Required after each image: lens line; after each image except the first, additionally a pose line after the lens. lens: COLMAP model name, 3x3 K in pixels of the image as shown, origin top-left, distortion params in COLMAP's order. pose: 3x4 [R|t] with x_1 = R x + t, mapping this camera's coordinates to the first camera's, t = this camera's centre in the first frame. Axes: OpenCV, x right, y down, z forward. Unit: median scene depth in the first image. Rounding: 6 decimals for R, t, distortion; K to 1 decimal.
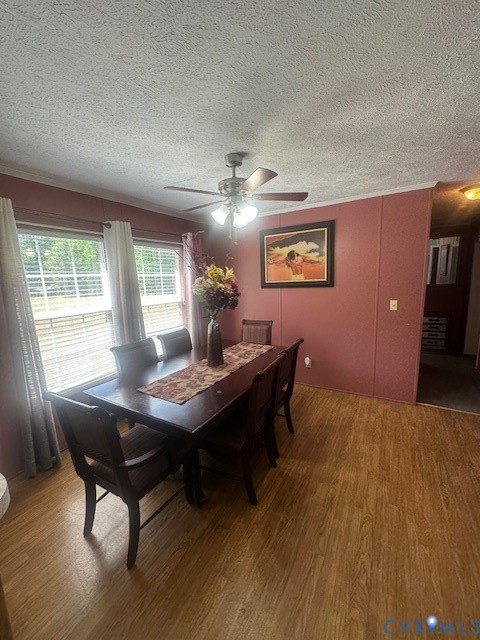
lens RADIAL K [[256.2, 0, 240.3], [0, 256.2, 319.3], [0, 0, 1]] dist [-0.001442, -0.000360]
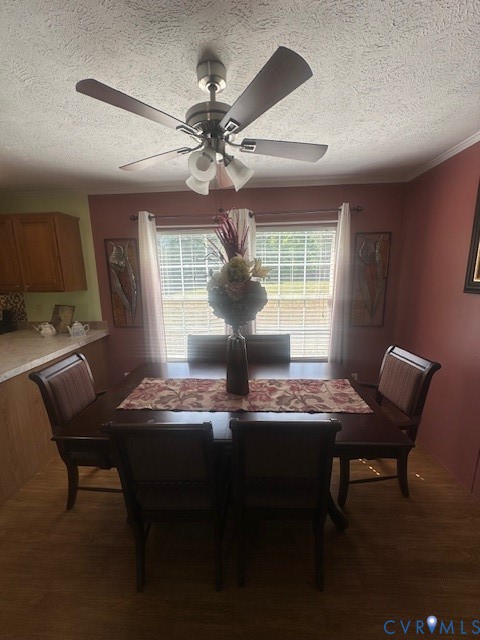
lens RADIAL K [[256.2, 0, 240.3], [0, 256.2, 319.3], [0, 0, 1]] dist [-0.001442, -0.000360]
pose [[0.472749, 0.184234, -0.861723, 0.561298], [-0.142116, 0.981039, 0.131777, -0.134810], [0.869661, 0.060167, 0.489968, 0.725575]]
